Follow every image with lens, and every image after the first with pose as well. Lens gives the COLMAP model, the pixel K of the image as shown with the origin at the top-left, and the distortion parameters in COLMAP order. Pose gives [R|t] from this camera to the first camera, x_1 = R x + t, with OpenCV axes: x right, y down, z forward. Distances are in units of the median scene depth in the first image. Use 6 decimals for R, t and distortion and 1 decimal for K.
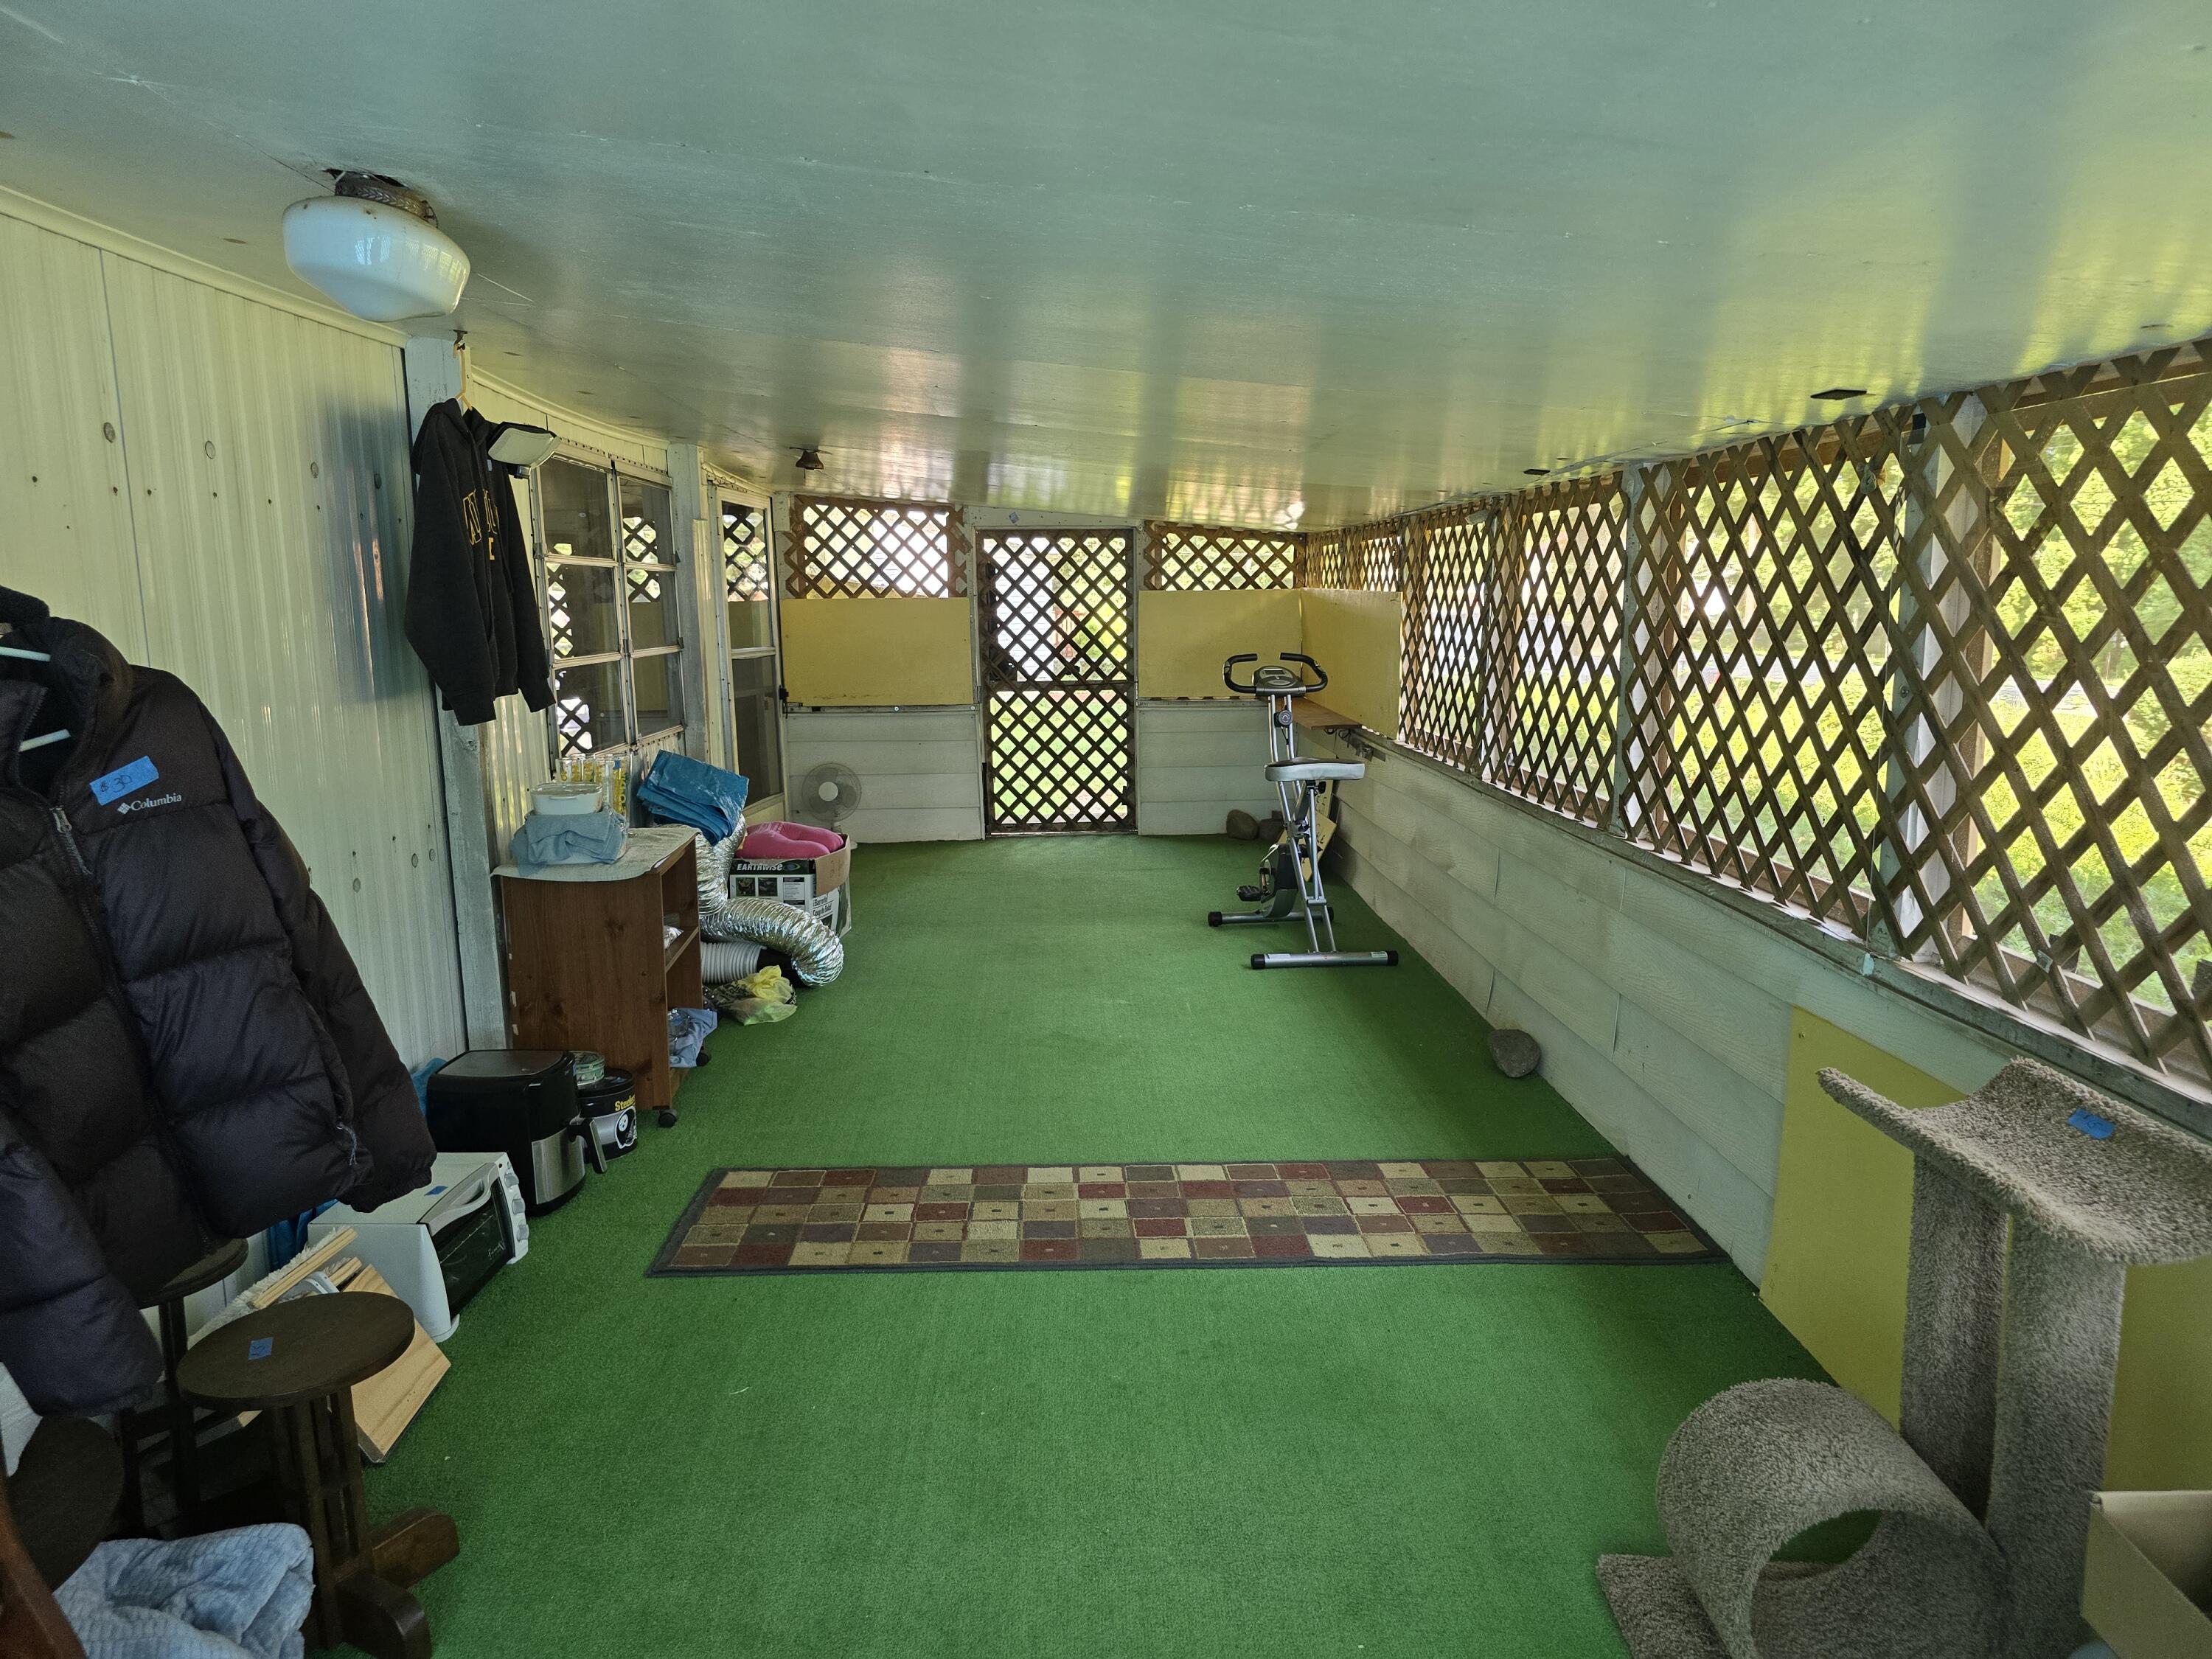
lens RADIAL K [[1489.0, 0, 1124.1], [0, 1489.0, 836.9], [0, 0, 1]] dist [0.058632, -0.056871]
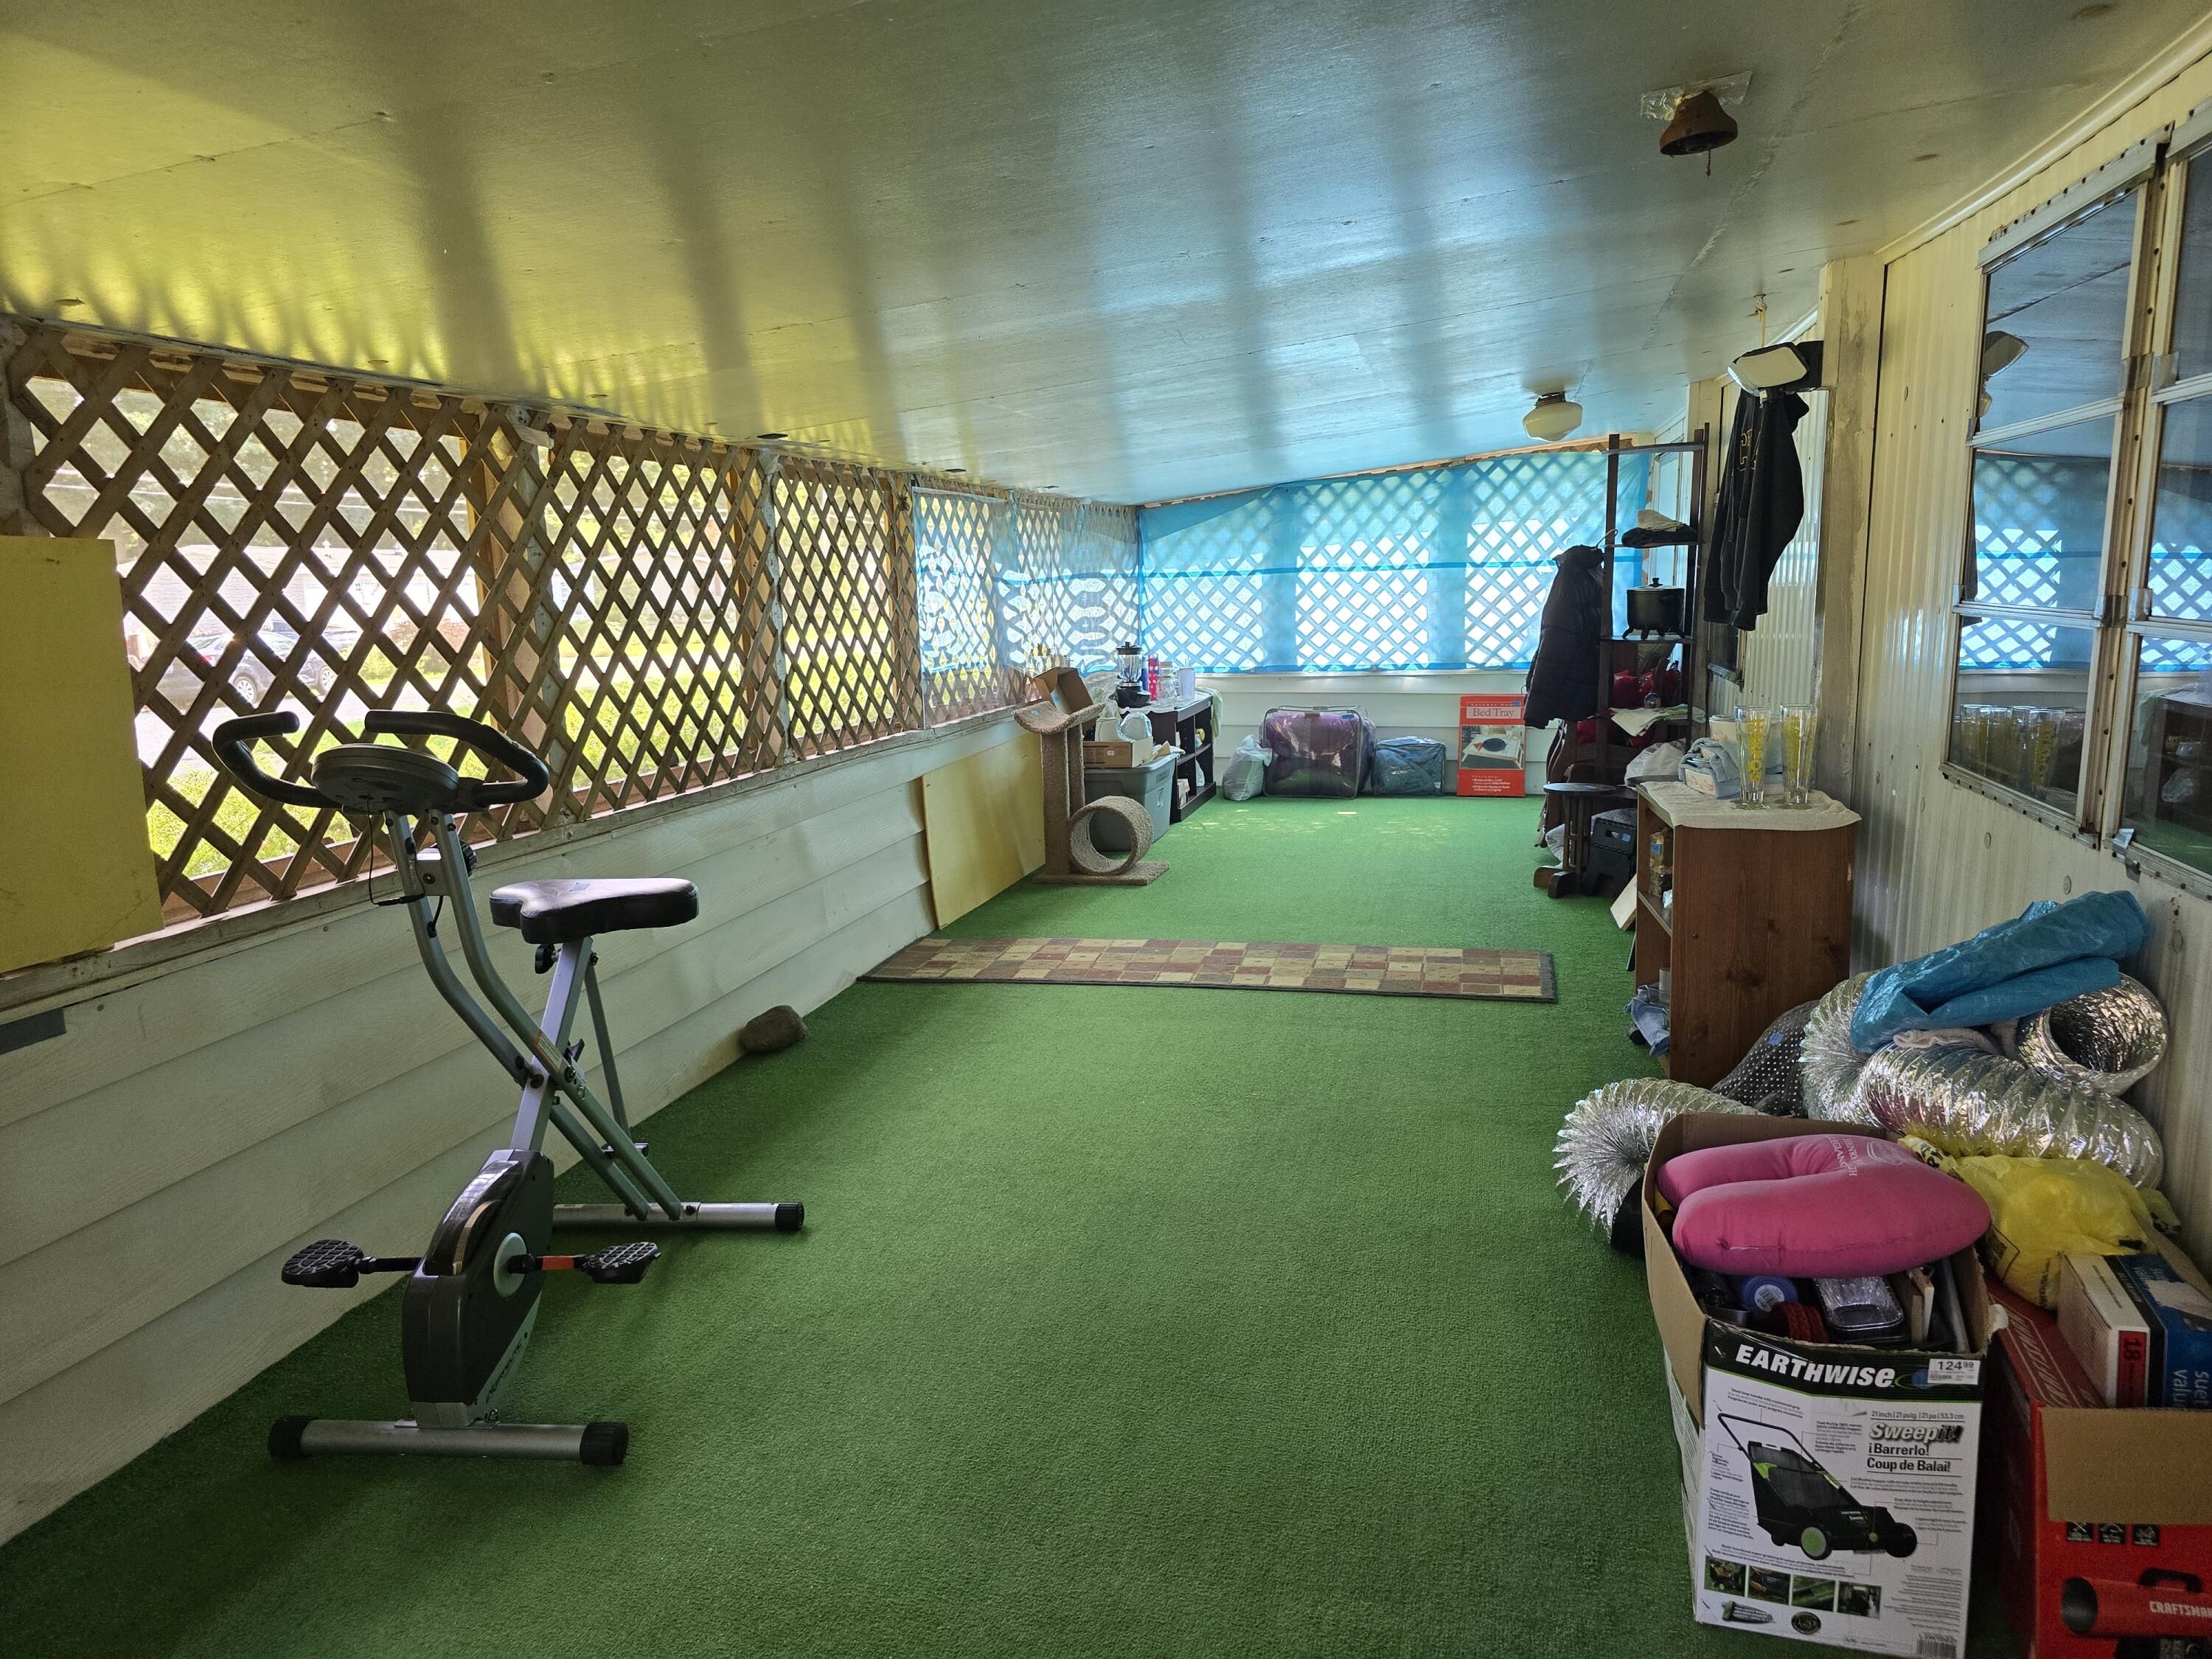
lens RADIAL K [[1489.0, 0, 1124.1], [0, 1489.0, 836.9], [0, 0, 1]] dist [0.058632, -0.056871]
pose [[-0.963576, -0.025631, 0.266203, -0.281609], [0.055123, 0.954987, 0.291480, -0.317553], [-0.261692, 0.295537, -0.918790, 2.385359]]
